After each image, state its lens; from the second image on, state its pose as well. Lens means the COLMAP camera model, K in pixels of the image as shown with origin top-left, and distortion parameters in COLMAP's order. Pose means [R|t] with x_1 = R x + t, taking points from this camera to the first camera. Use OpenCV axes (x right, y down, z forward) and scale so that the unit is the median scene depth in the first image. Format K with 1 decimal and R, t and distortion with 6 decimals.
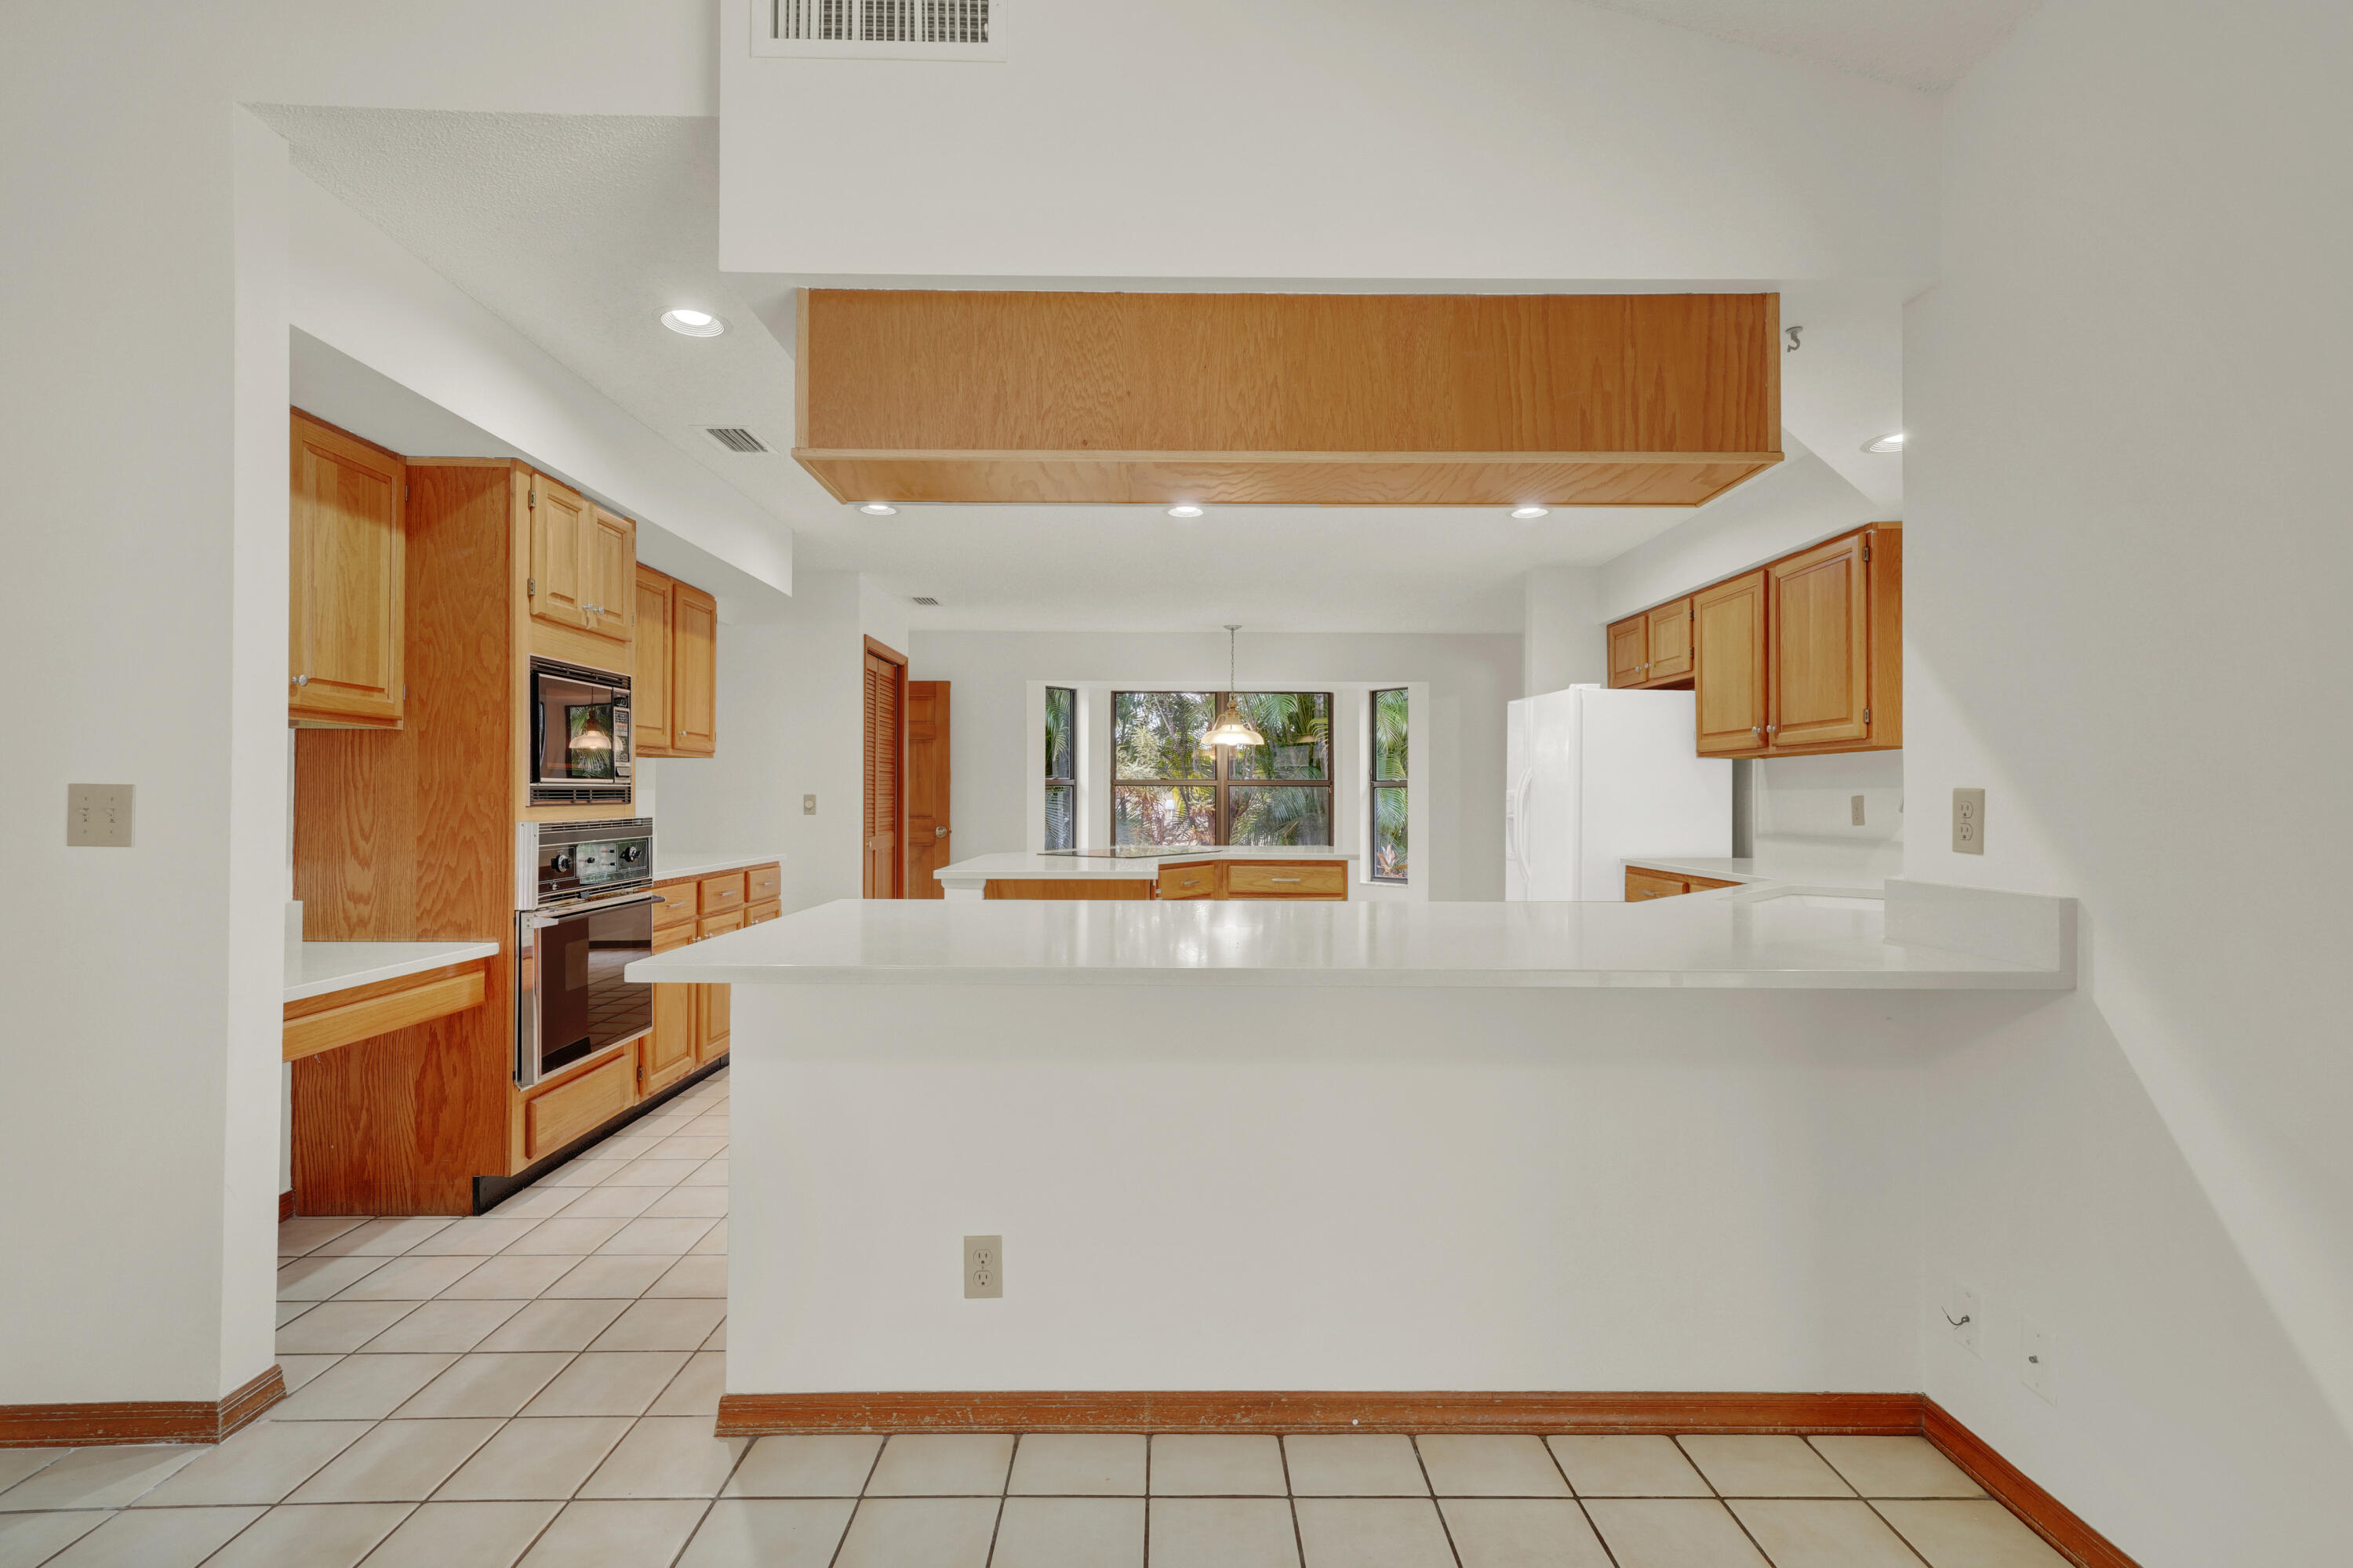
lens RADIAL K [[1091.5, 0, 1175.3], [0, 1091.5, 788.0], [0, 0, 1]] dist [-0.002572, -0.000051]
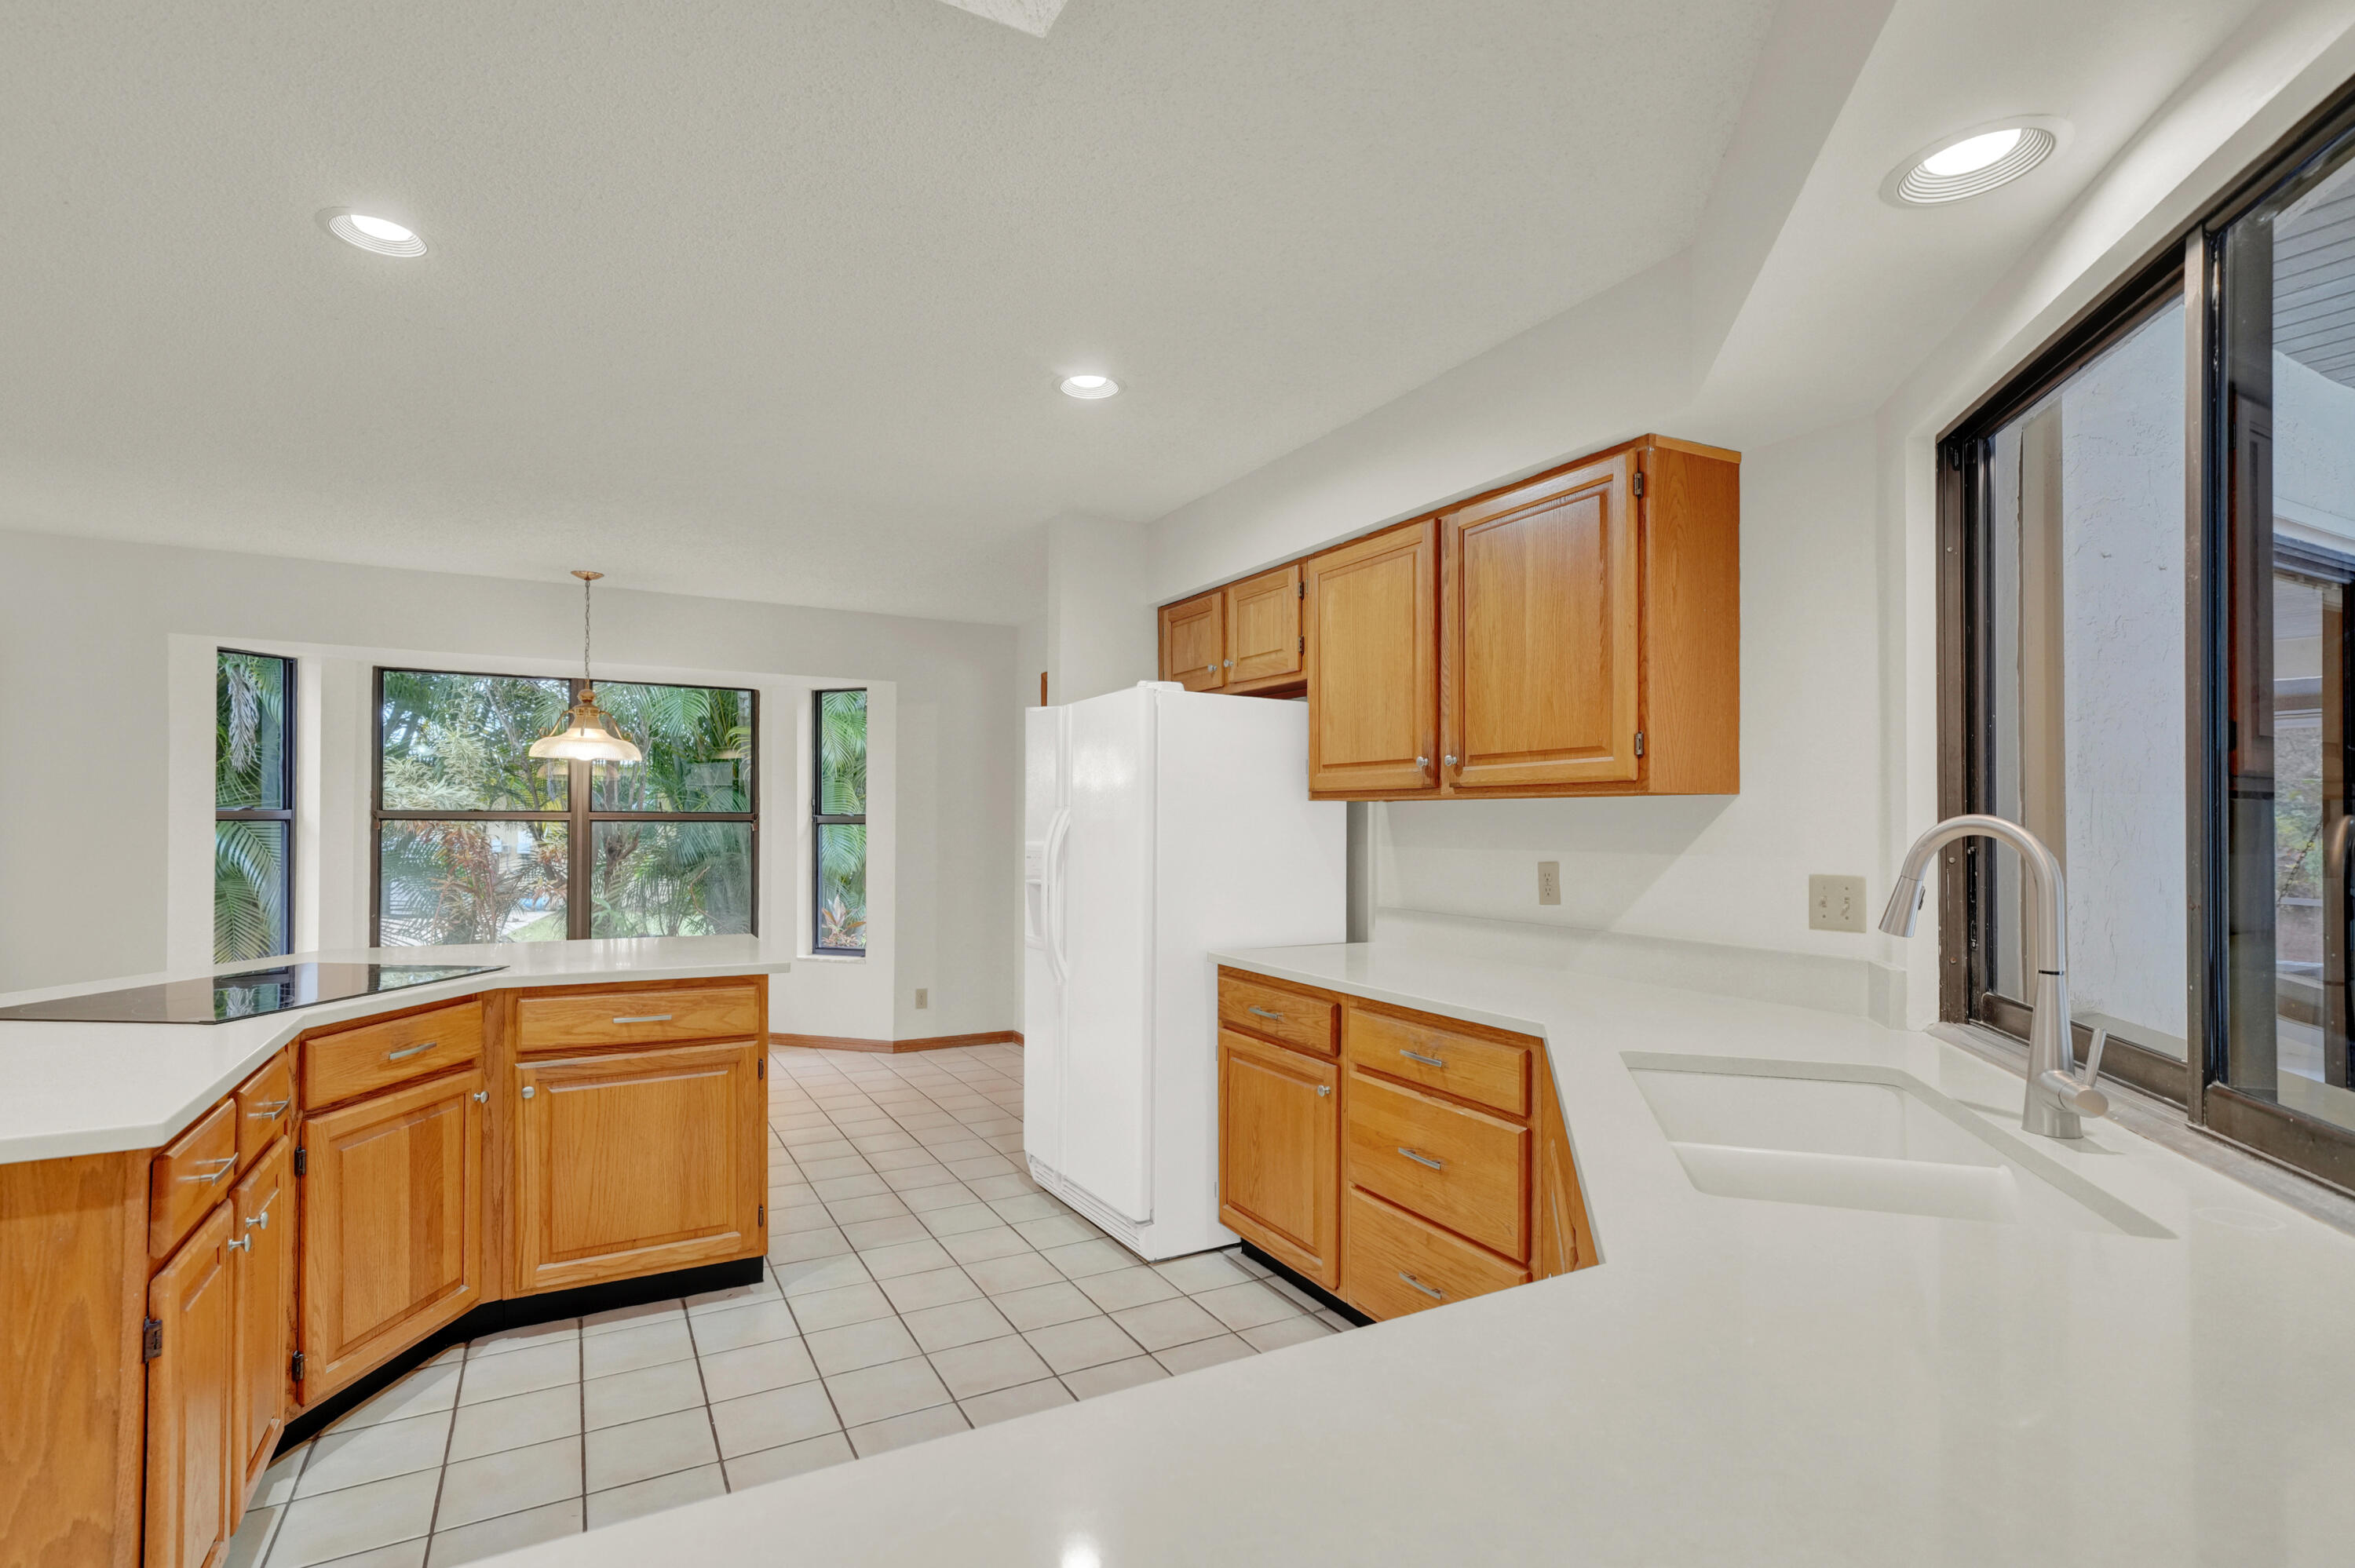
lens RADIAL K [[1092.2, 0, 1175.3], [0, 1092.2, 804.5], [0, 0, 1]] dist [-0.002572, -0.000051]
pose [[0.879563, 0.008174, 0.475712, 0.050330], [-0.007058, 0.999967, -0.004133, -0.013015], [-0.475730, 0.000278, 0.879591, 0.274446]]
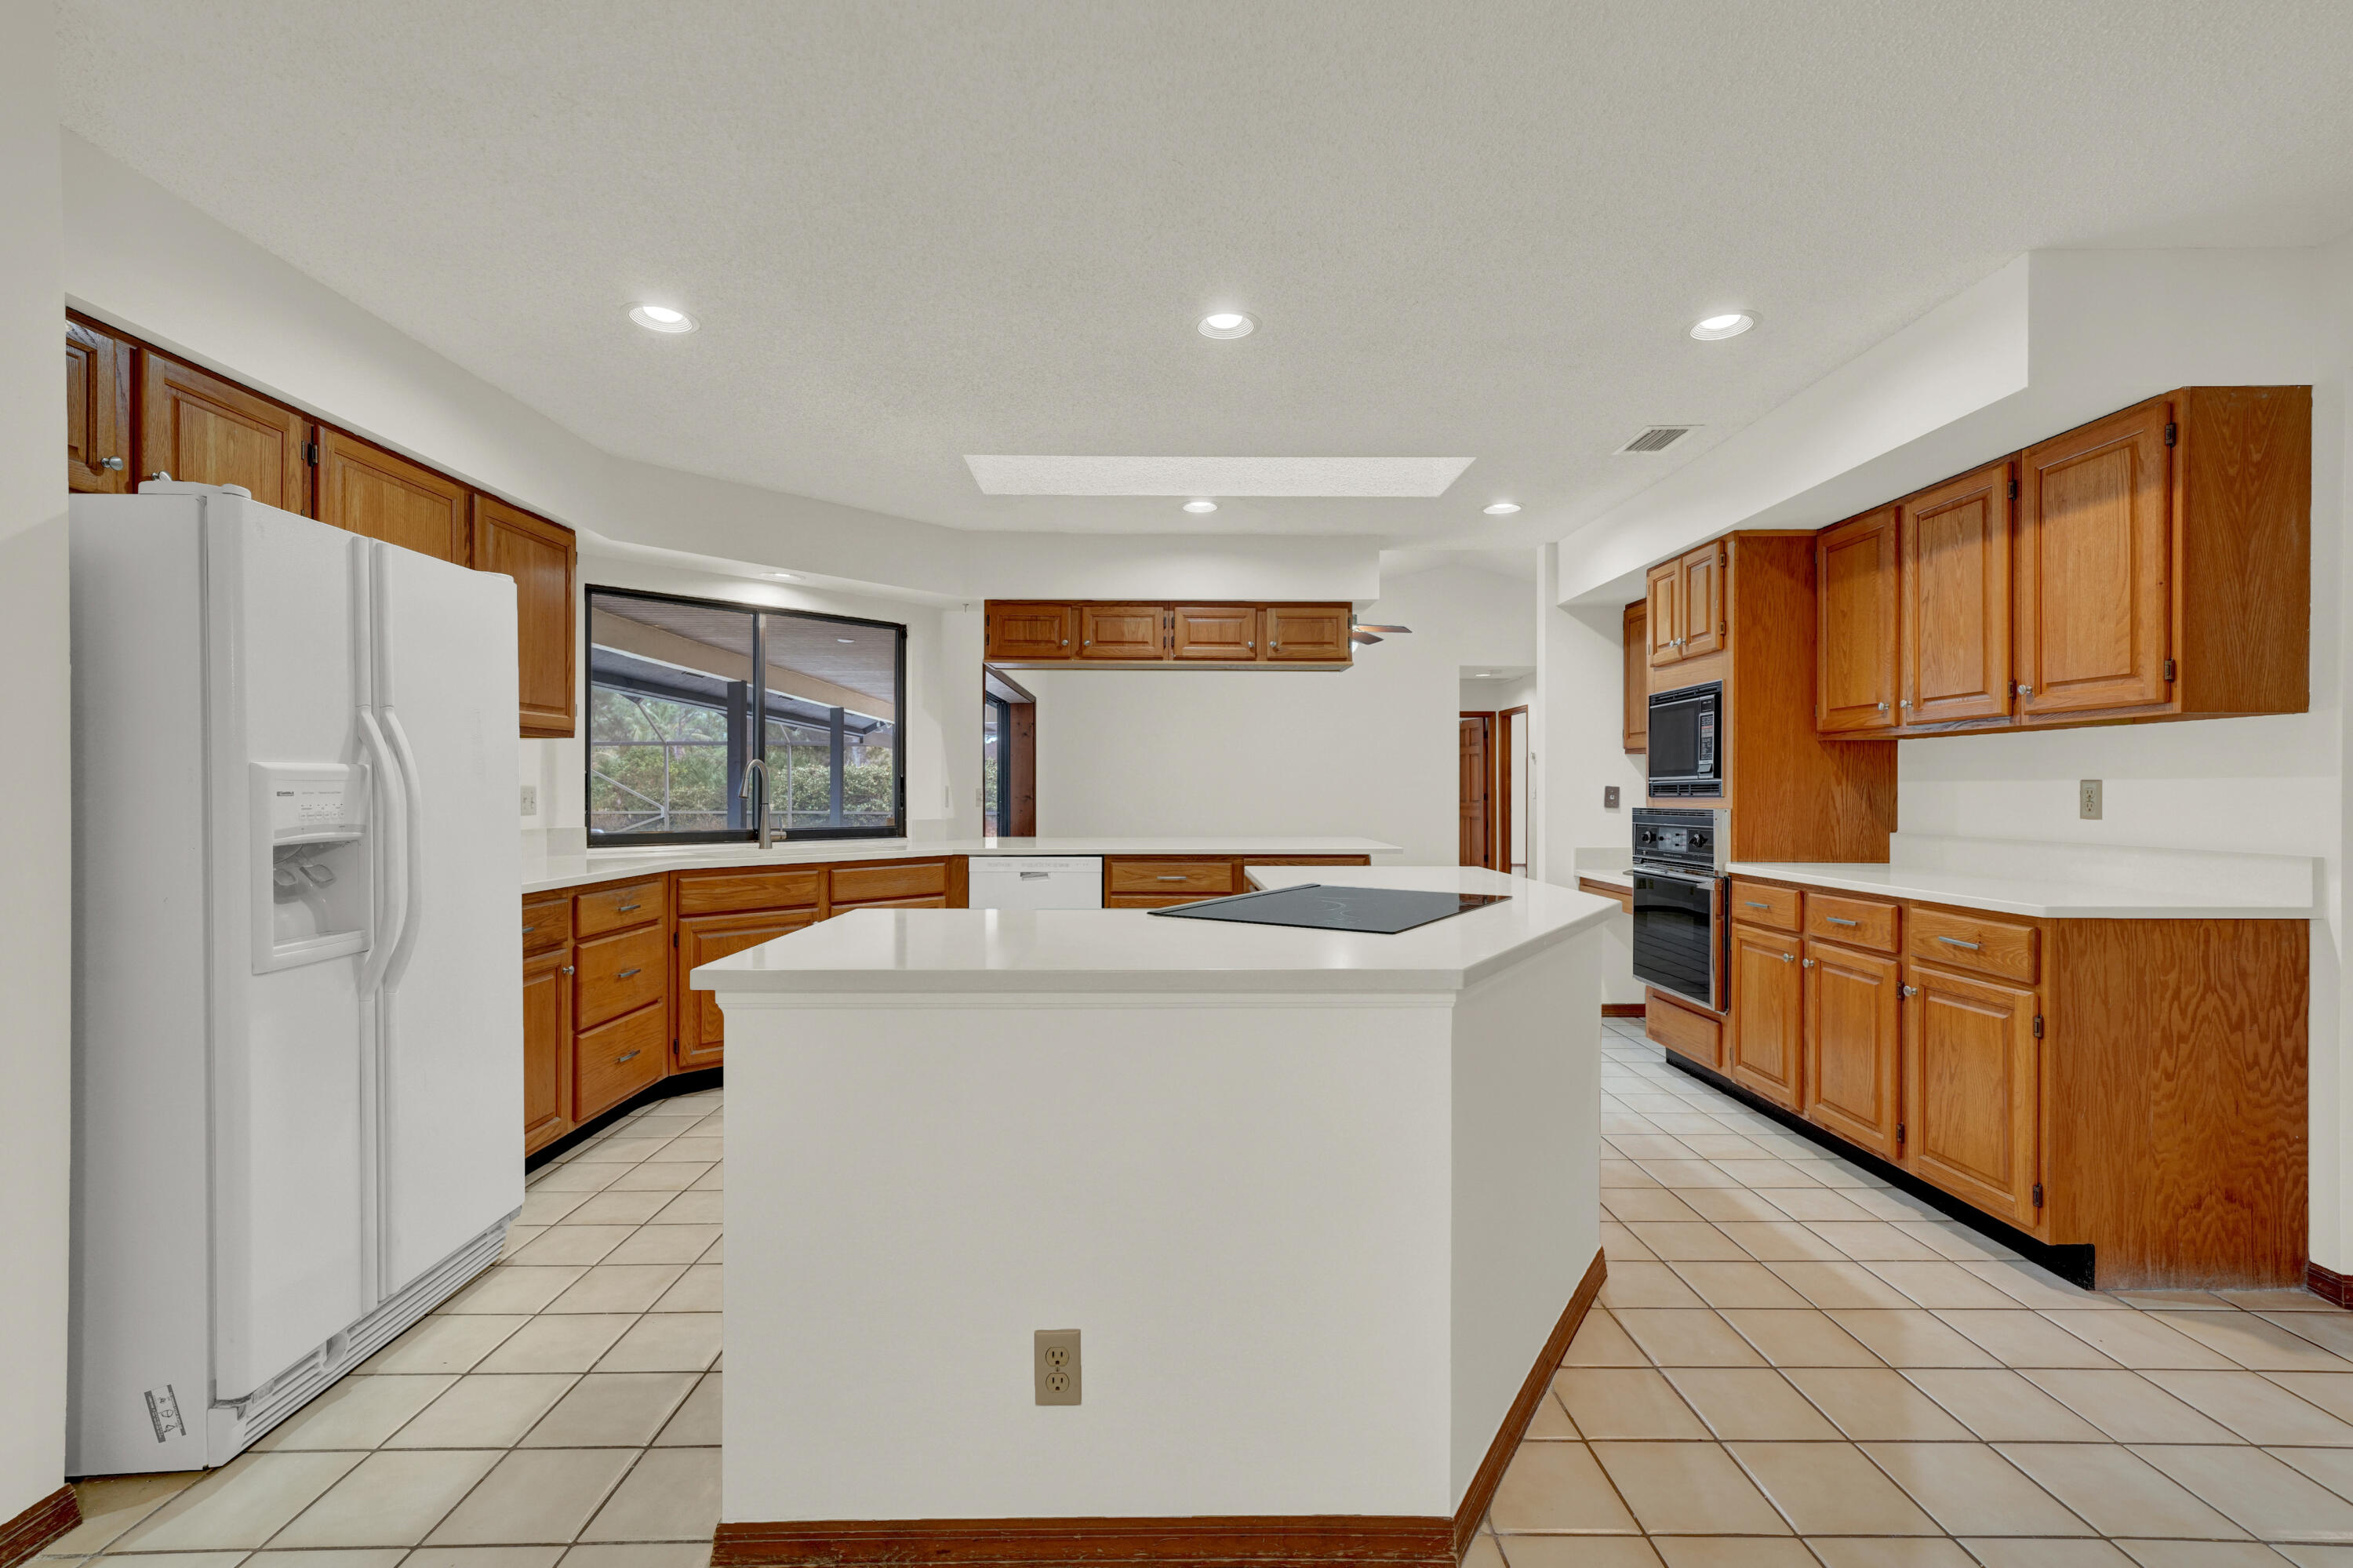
lens RADIAL K [[1061.4, 0, 1168.1], [0, 1061.4, 795.0], [0, 0, 1]] dist [0.008331, 0.002645]
pose [[-0.999849, -0.001665, 0.017271, 0.036422], [-0.001730, 0.999991, -0.003792, 0.017756], [-0.017265, -0.003822, -0.999844, 2.108144]]
